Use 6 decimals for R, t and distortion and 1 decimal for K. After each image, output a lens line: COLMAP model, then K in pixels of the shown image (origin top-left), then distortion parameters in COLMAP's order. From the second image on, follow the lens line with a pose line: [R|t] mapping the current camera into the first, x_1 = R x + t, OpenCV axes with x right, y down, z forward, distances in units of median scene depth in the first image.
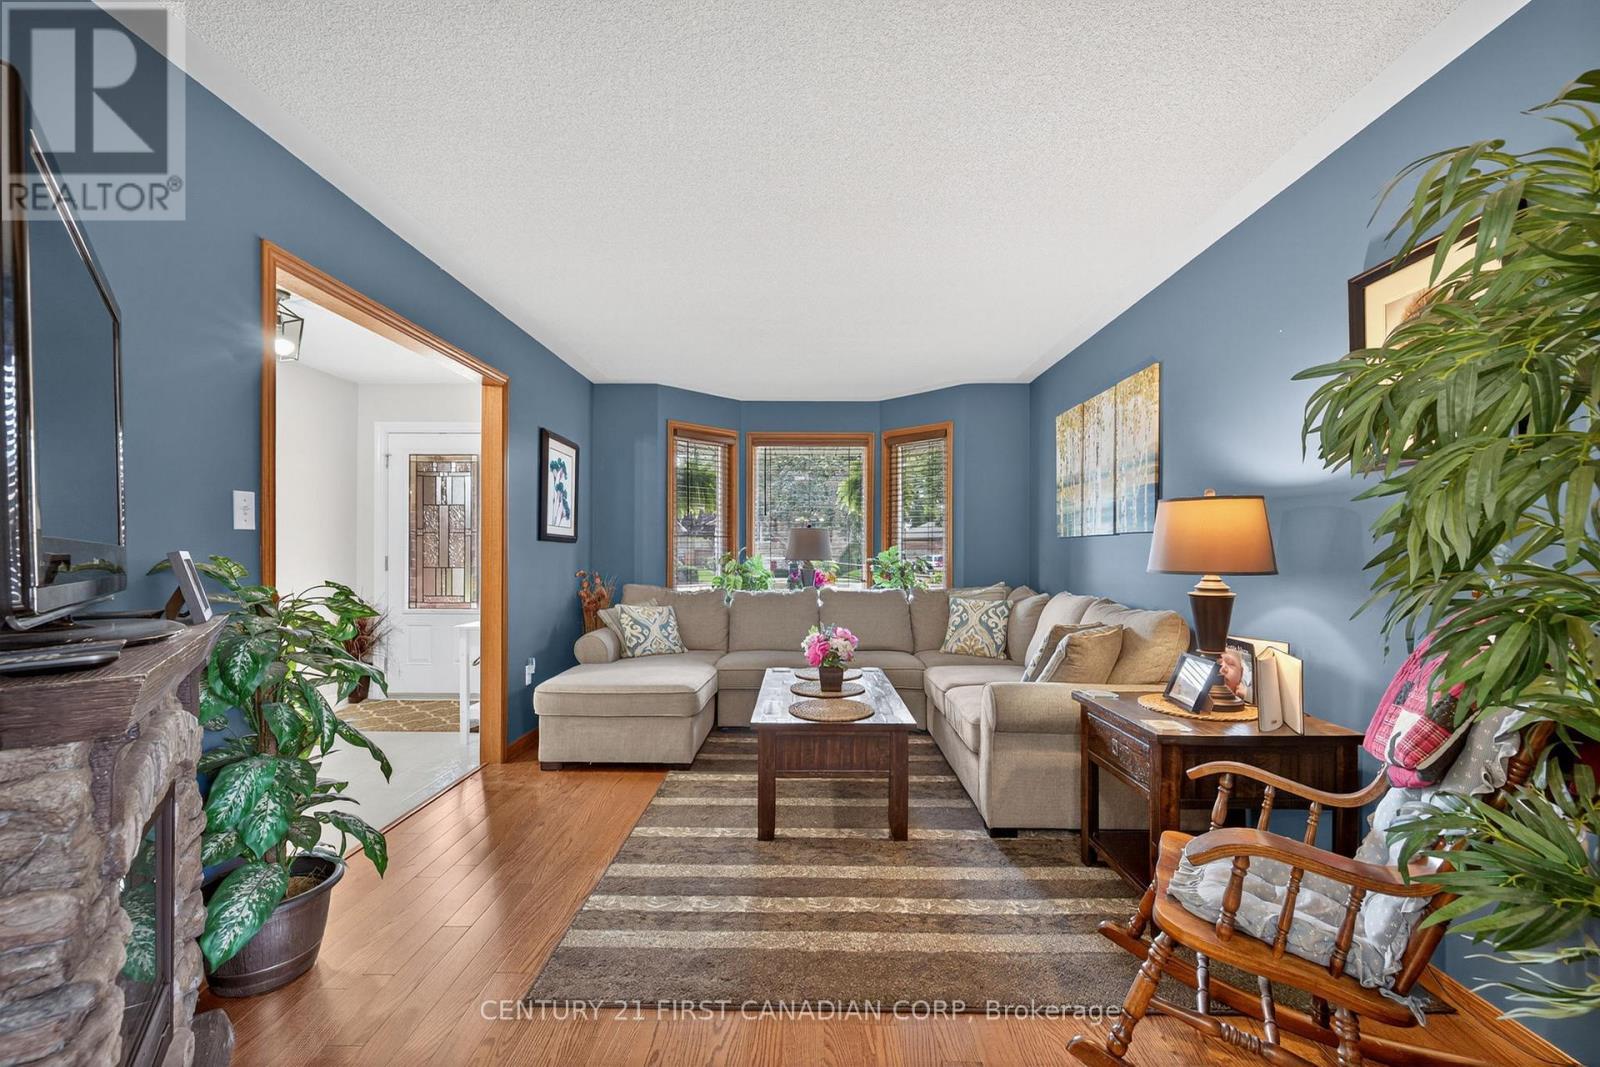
lens RADIAL K [[665.9, 0, 800.0], [0, 665.9, 533.5], [0, 0, 1]] dist [0.034688, 0.000070]
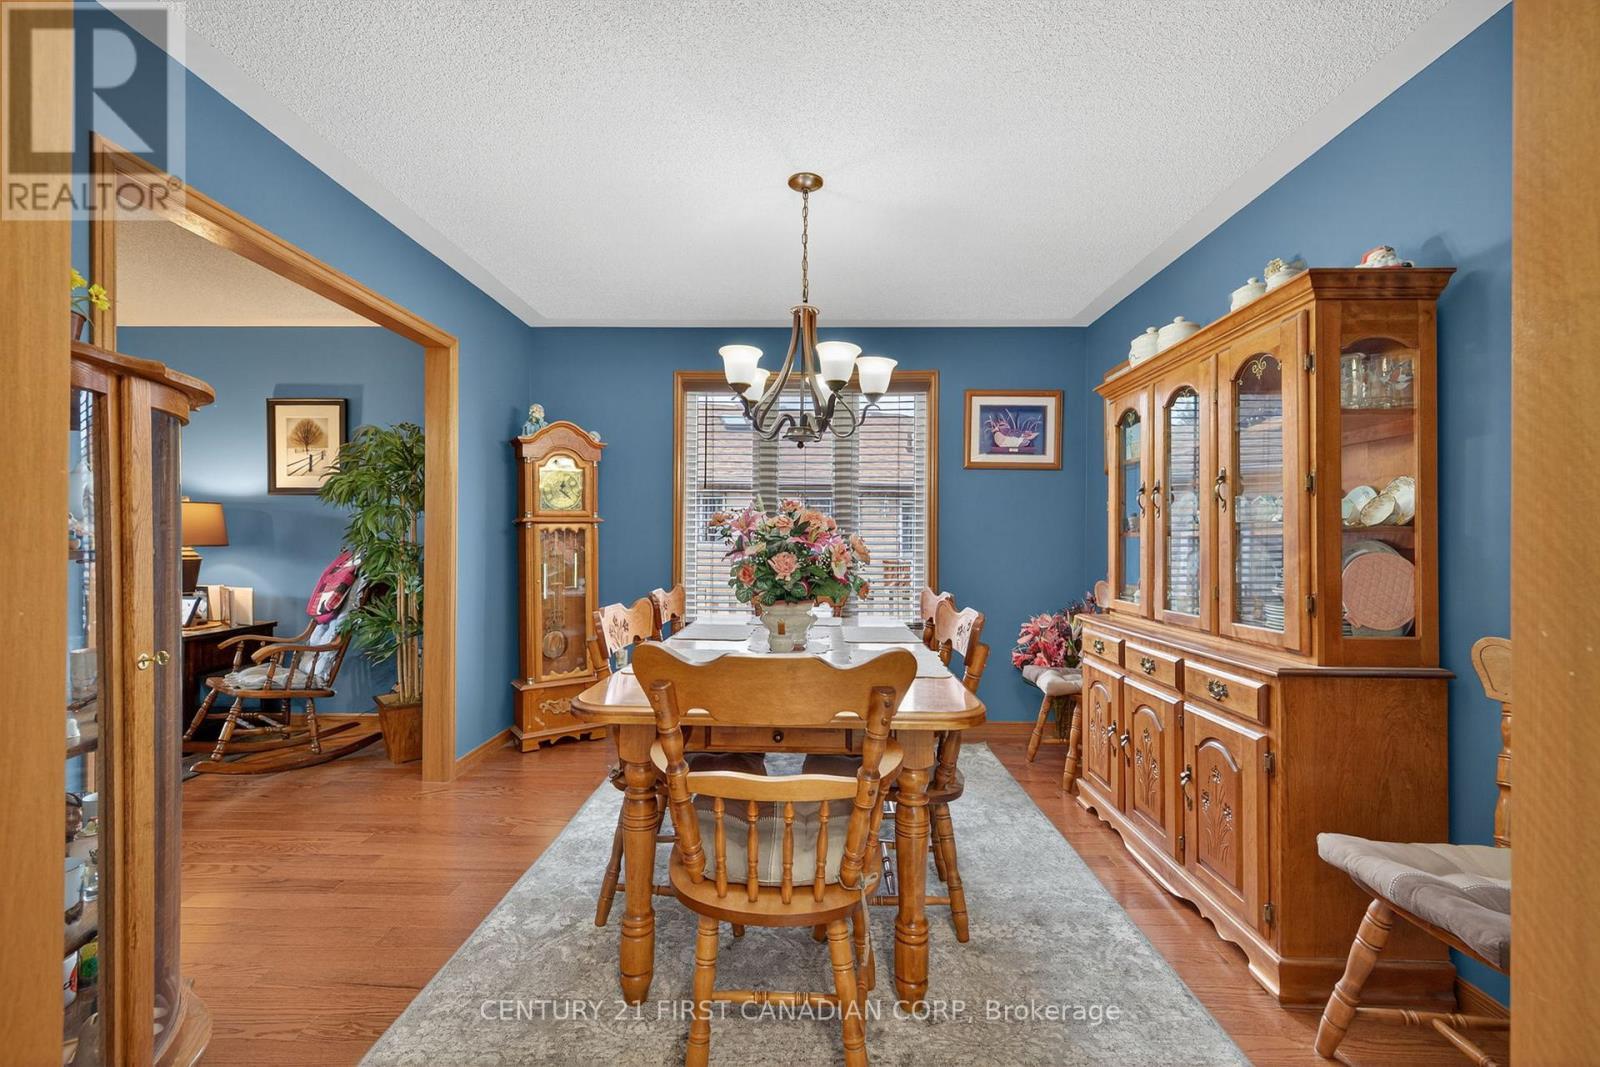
lens RADIAL K [[631.7, 0, 775.2], [0, 631.7, 535.3], [0, 0, 1]] dist [0.008578, 0.000031]
pose [[0.007043, 0.001873, 0.999973, -1.300946], [-0.028960, 0.999579, -0.001669, -0.013275], [-0.999556, -0.028947, 0.007095, -0.637143]]
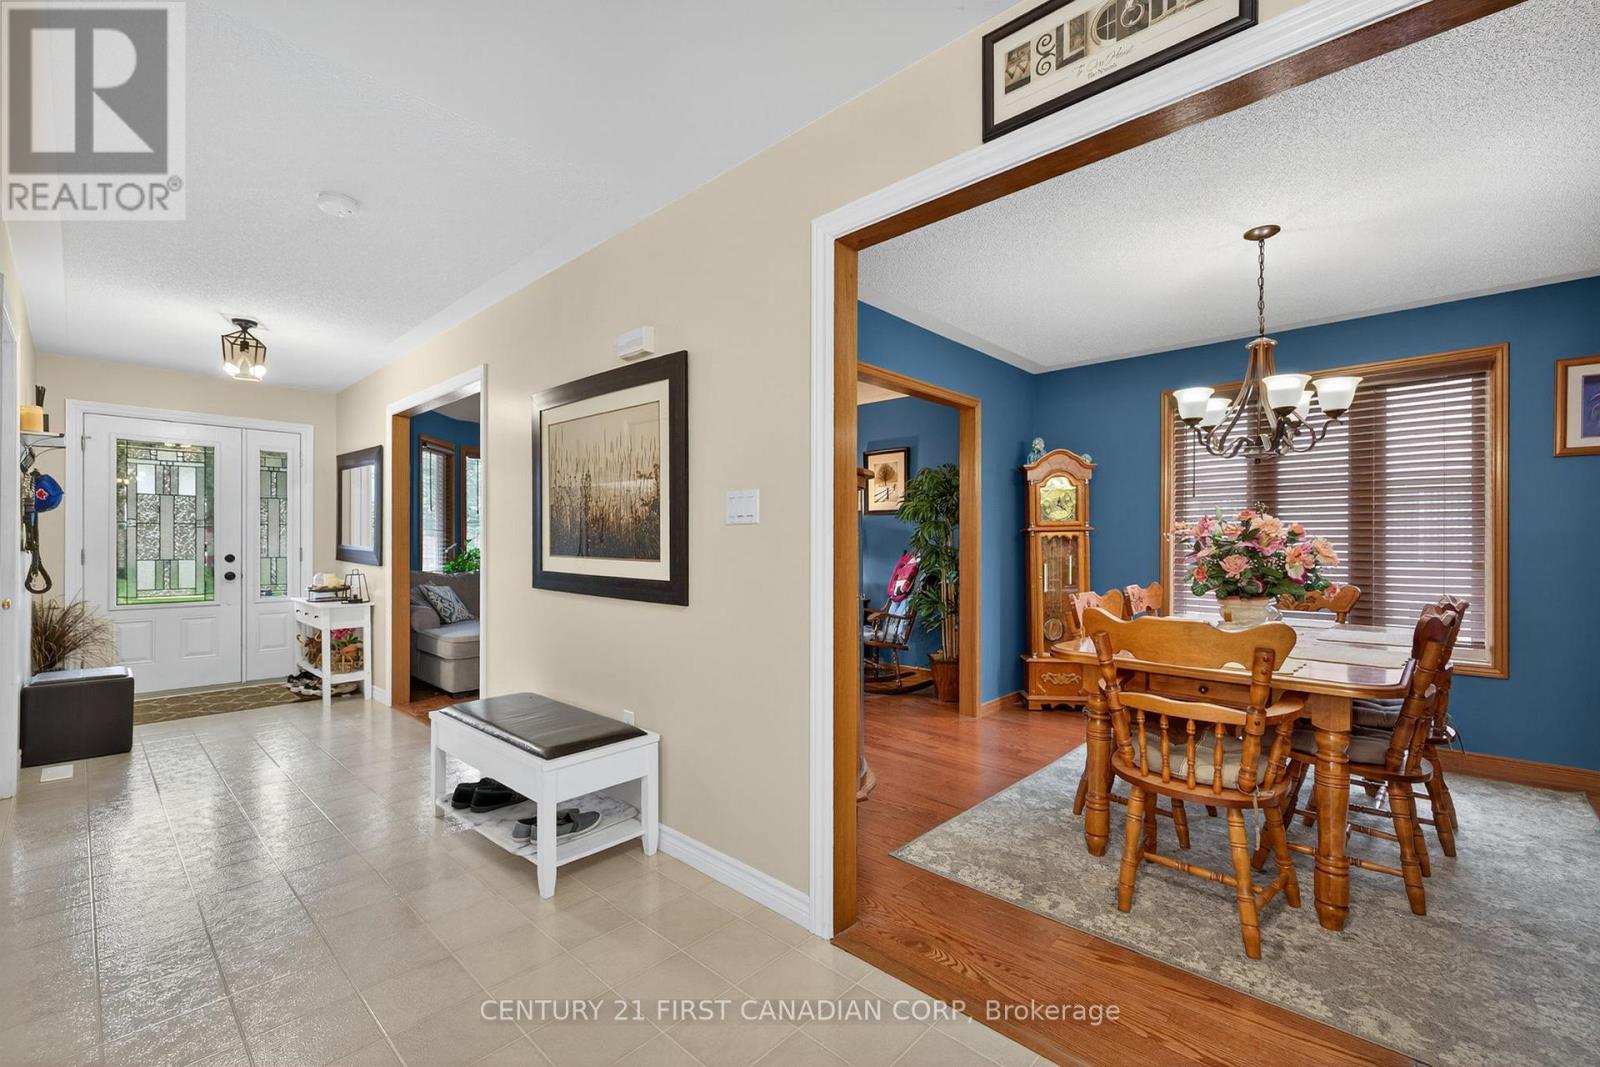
lens RADIAL K [[670.3, 0, 796.8], [0, 670.3, 544.6], [0, 0, 1]] dist [0.000188, -0.000206]
pose [[0.671058, -0.005092, 0.741388, -1.988426], [-0.016116, 0.999640, 0.021452, -0.024687], [-0.741230, -0.026344, 0.670734, -0.972759]]
